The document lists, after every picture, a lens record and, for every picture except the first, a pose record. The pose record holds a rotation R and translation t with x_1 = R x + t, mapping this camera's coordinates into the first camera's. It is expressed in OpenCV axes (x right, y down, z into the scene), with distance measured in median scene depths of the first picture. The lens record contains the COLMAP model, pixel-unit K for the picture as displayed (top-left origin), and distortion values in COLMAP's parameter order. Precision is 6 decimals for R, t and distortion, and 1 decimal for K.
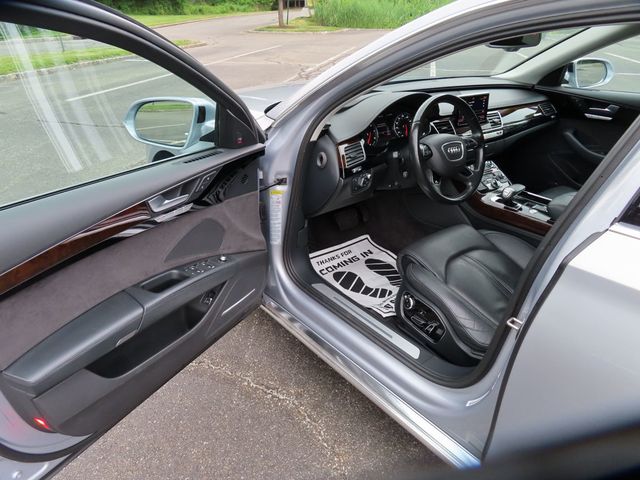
lens RADIAL K [[460.0, 0, 317.8], [0, 460.0, 239.5], [0, 0, 1]] dist [-0.010103, 0.004626]
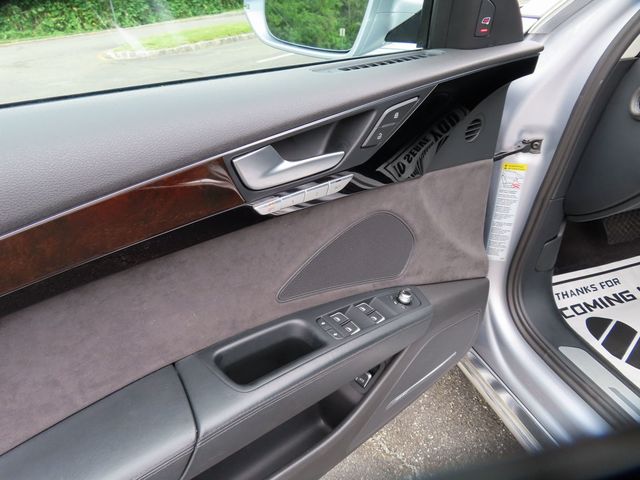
lens RADIAL K [[460.0, 0, 317.8], [0, 460.0, 239.5], [0, 0, 1]] dist [-0.010103, 0.004626]
pose [[0.928415, 0.129453, -0.348264, -0.126515], [-0.110183, 0.991102, 0.074671, -0.040715], [0.354832, -0.030952, 0.934418, 0.507695]]
